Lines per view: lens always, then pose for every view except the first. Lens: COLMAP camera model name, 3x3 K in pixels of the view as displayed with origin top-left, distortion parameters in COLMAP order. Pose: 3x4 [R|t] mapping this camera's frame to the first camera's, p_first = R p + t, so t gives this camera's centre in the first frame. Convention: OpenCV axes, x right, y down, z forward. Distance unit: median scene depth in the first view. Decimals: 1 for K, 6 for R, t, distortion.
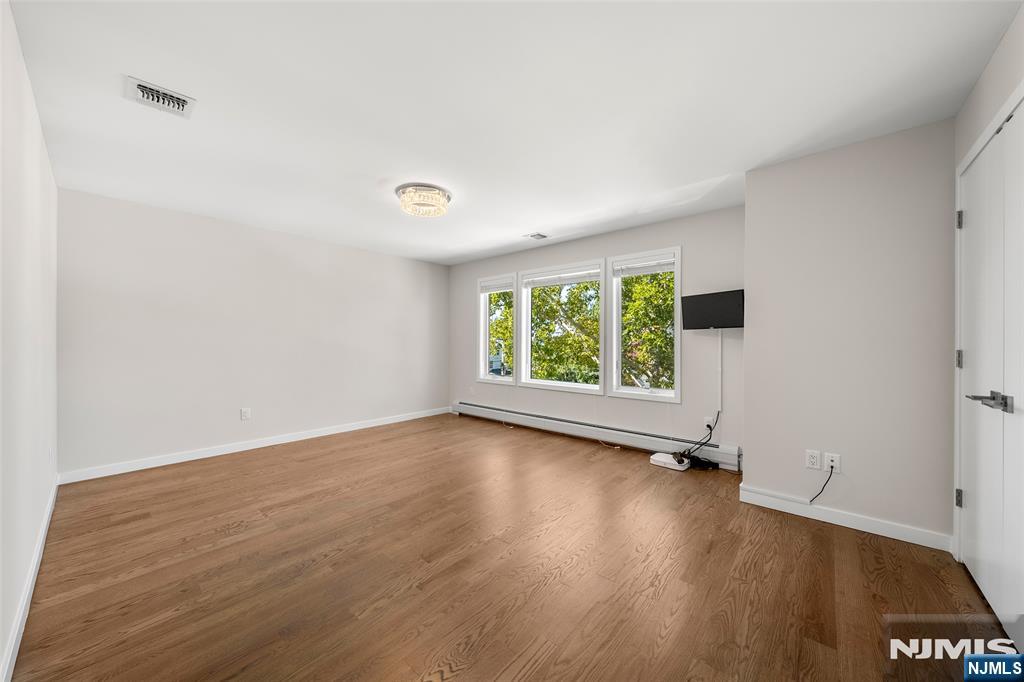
lens RADIAL K [[353.9, 0, 510.9], [0, 353.9, 345.5], [0, 0, 1]] dist [0.000000, 0.000494]
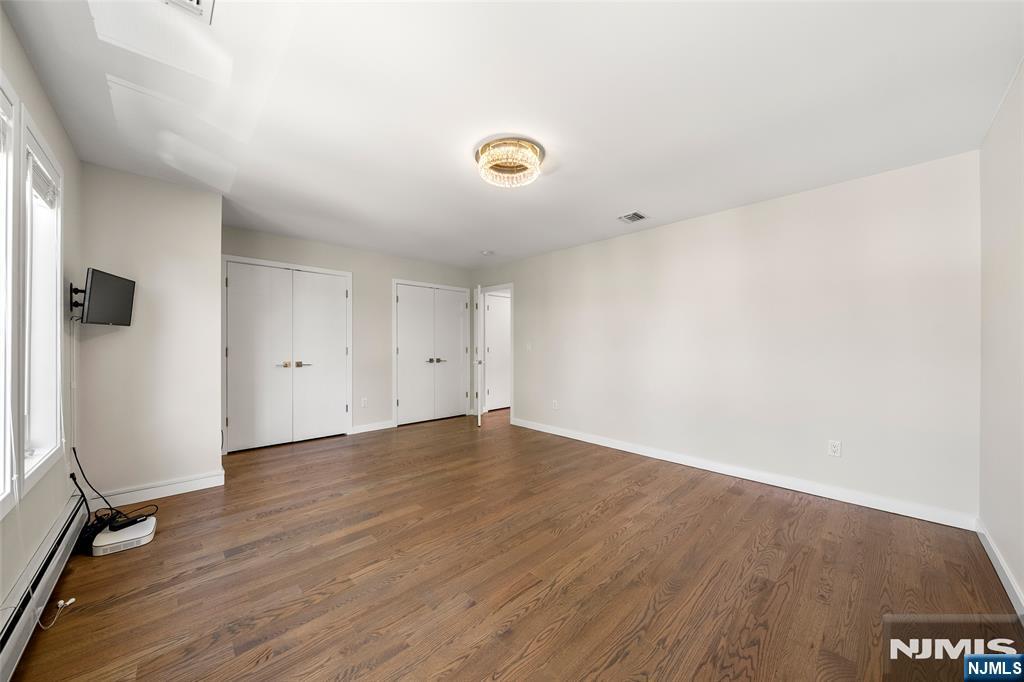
lens RADIAL K [[353.9, 0, 512.2], [0, 353.9, 339.2], [0, 0, 1]] dist [0.000000, 0.000494]
pose [[-0.994025, -0.000290, 0.109149, -0.326146], [-0.000655, 0.999994, -0.003307, -0.019062], [-0.109148, -0.003359, -0.994020, 1.715804]]
